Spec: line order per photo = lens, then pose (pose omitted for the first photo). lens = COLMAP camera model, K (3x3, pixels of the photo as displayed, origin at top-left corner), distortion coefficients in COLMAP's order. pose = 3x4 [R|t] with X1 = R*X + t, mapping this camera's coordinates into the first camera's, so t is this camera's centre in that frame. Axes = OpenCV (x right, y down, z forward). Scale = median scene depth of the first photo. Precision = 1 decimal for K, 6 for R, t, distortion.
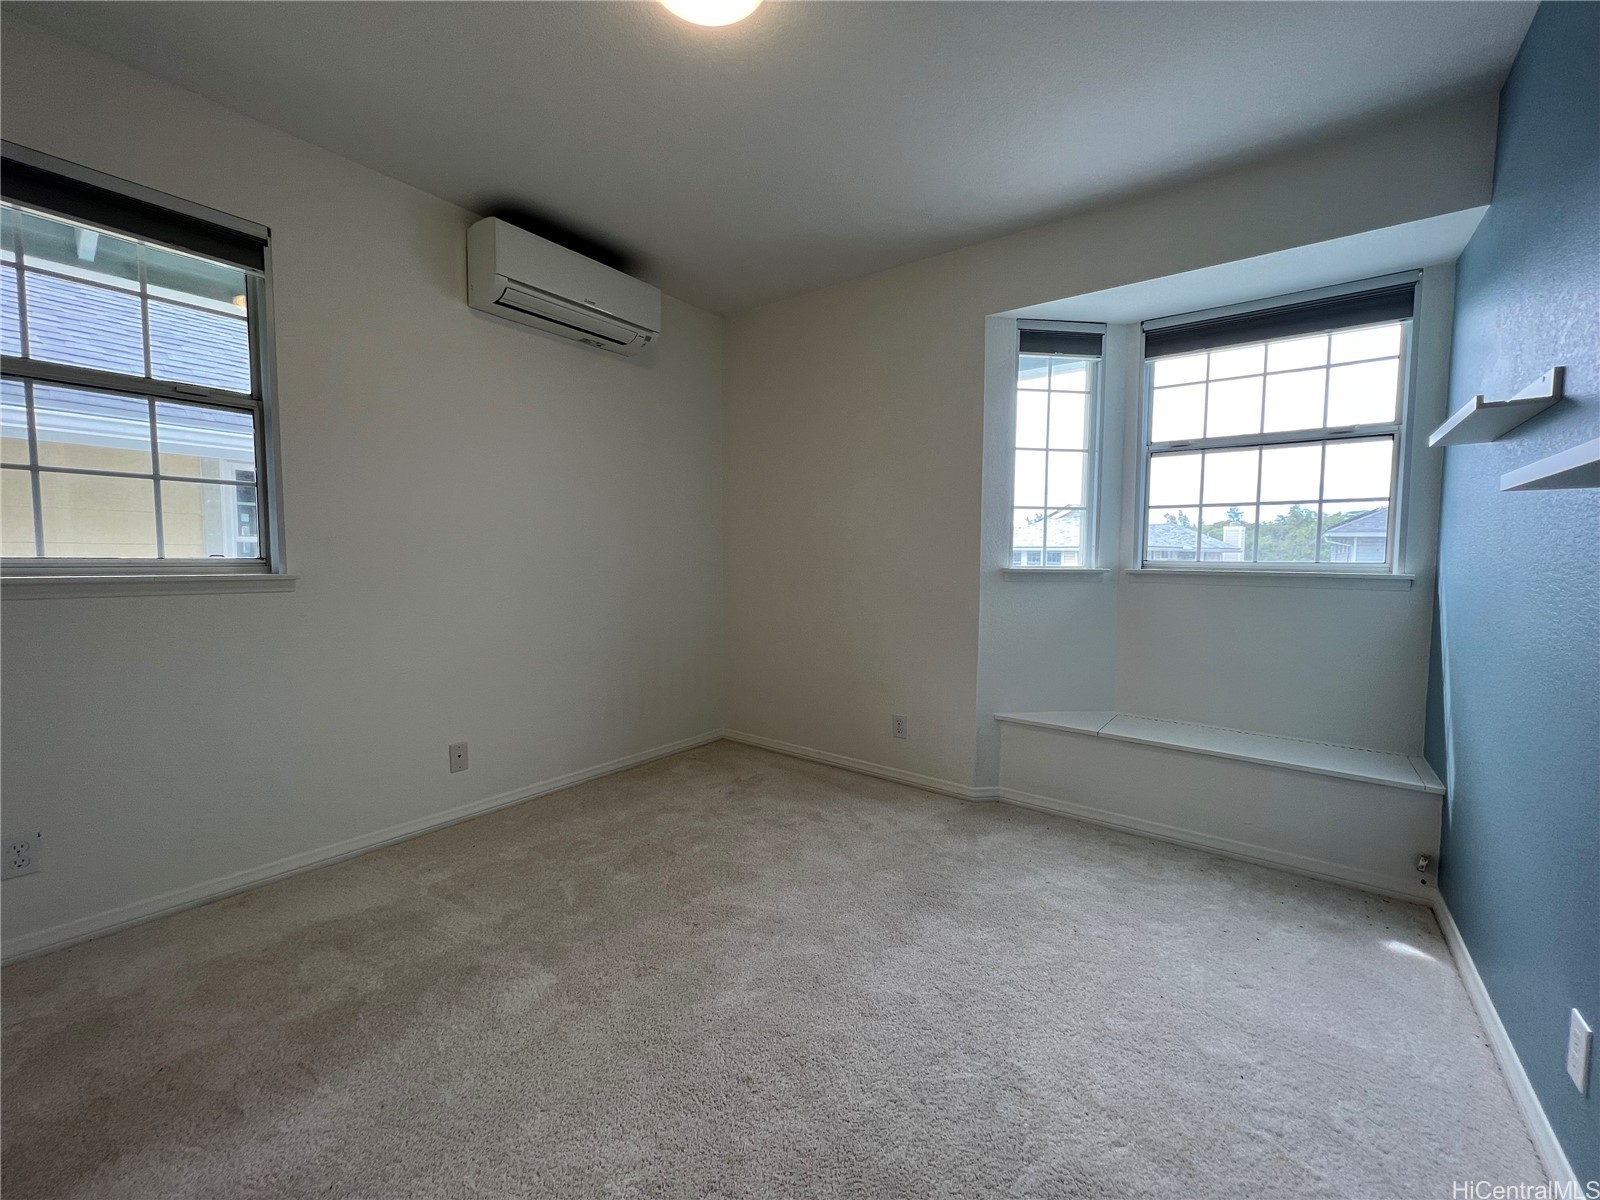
lens RADIAL K [[638.8, 0, 800.0], [0, 638.8, 600.0], [0, 0, 1]] dist [-0.003026, 0.000518]
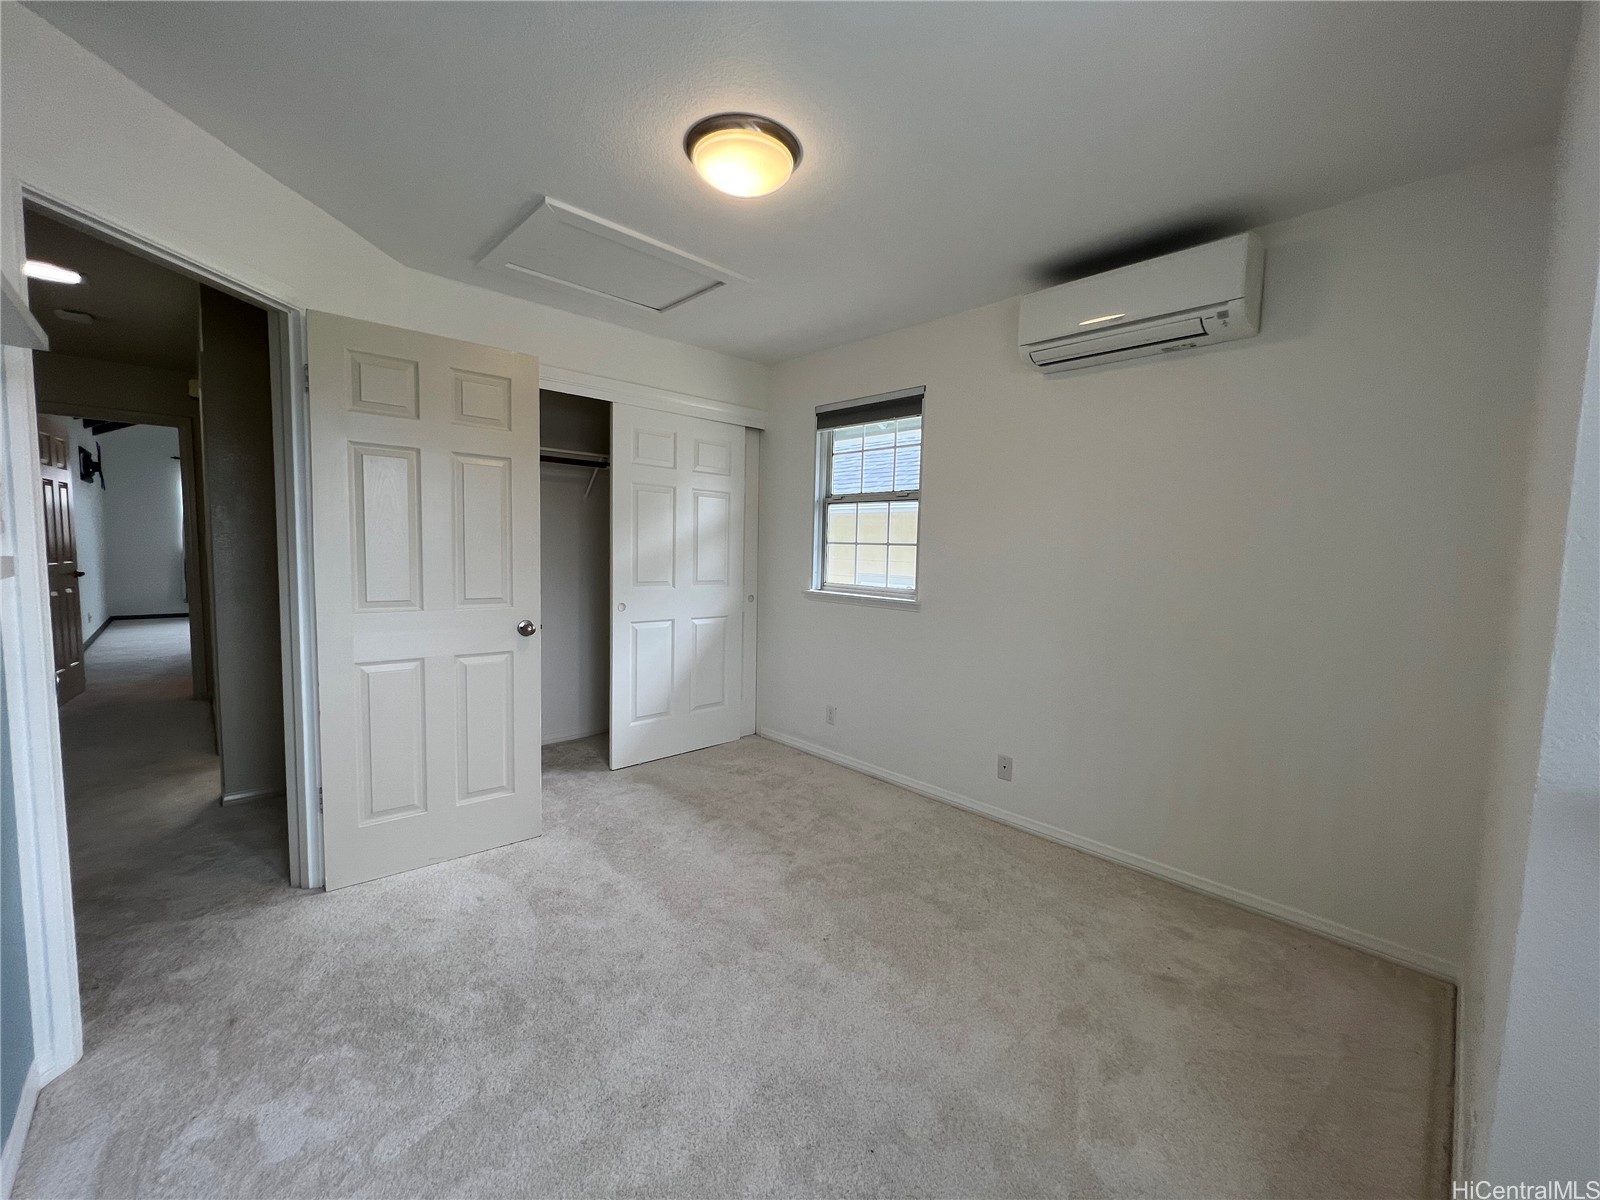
lens RADIAL K [[638.8, 0, 800.0], [0, 638.8, 600.0], [0, 0, 1]] dist [-0.003026, 0.000518]
pose [[-0.158322, 0.069081, -0.984968, 0.765921], [-0.094200, 0.991943, 0.084711, -0.142890], [0.982884, 0.106196, -0.150539, 0.907659]]
